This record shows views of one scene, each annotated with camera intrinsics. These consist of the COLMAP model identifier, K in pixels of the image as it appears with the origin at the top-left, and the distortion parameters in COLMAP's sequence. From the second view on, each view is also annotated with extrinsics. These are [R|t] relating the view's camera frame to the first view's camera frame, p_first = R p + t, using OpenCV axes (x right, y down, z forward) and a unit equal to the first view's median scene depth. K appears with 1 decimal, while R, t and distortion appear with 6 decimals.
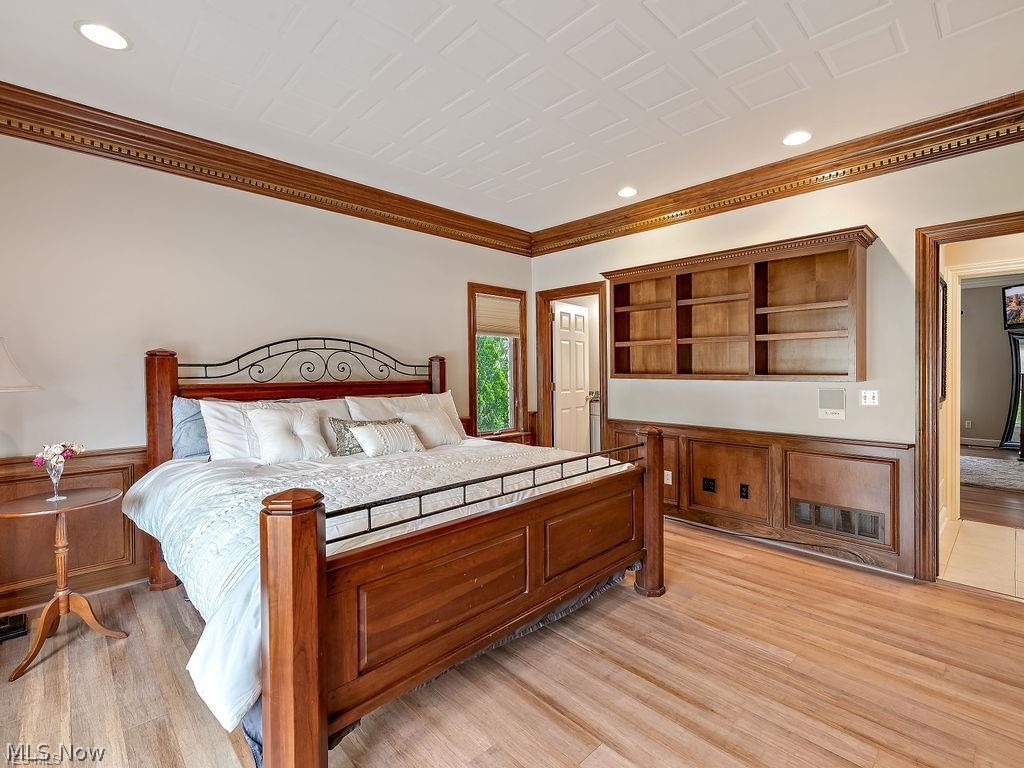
lens RADIAL K [[468.3, 0, 513.2], [0, 468.3, 371.4], [0, 0, 1]] dist [0.003184, -0.000102]
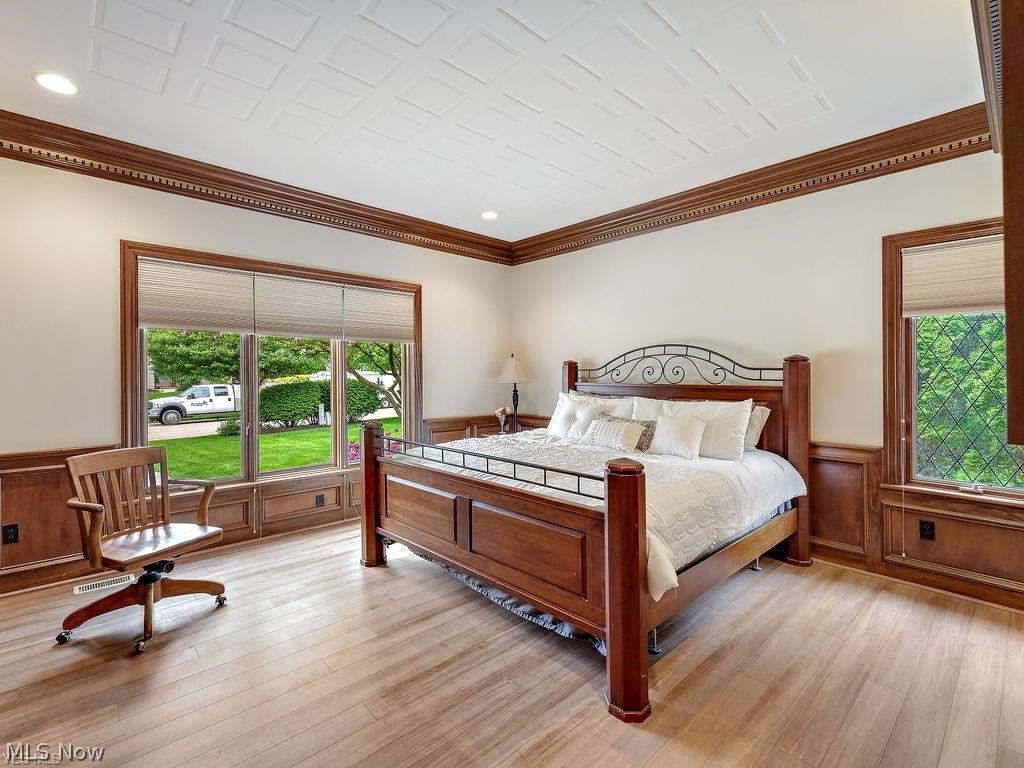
lens RADIAL K [[481.4, 0, 512.0], [0, 481.4, 384.0], [0, 0, 1]] dist [-0.000635, -0.000099]
pose [[-0.016058, 0.019995, -0.999671, 0.815934], [-0.008246, 0.999763, 0.020130, 0.001972], [0.999837, 0.008567, -0.015889, 0.717146]]
